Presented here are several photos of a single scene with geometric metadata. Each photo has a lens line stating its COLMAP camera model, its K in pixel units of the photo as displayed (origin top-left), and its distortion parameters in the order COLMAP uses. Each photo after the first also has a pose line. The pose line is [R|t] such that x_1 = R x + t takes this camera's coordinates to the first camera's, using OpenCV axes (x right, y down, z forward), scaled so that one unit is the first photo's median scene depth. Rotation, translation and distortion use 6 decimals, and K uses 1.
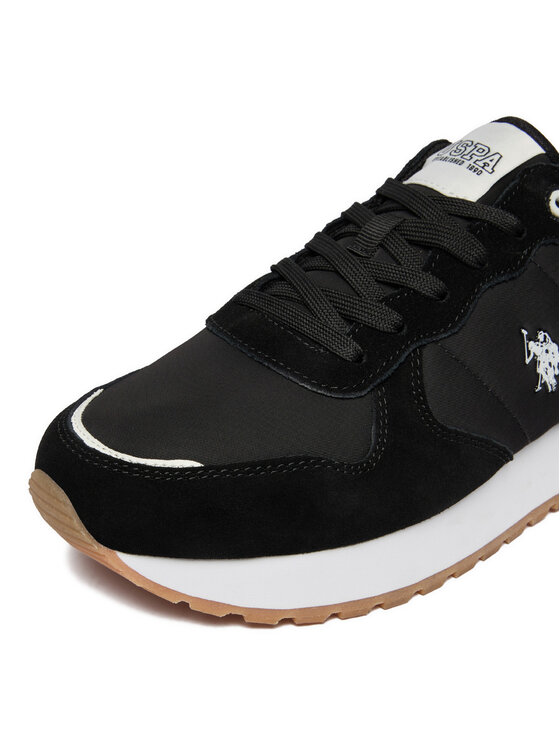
lens RADIAL K [[1093.6, 0, 225.5], [0, 1093.6, 352.6], [0, 0, 1]] dist [-0.007664, 0.000000]
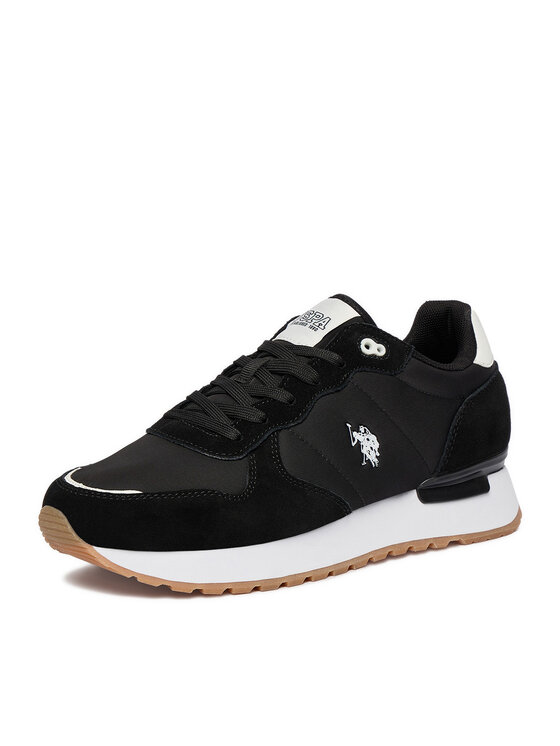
lens RADIAL K [[2216.9, 0, 280.8], [0, 2216.9, 374.5], [0, 0, 1]] dist [1.103669, 0.000000]
pose [[0.998565, -0.051715, 0.013920, 0.138903], [0.053533, 0.971301, -0.231751, 0.667427], [-0.001535, 0.232163, 0.972676, -2.198899]]
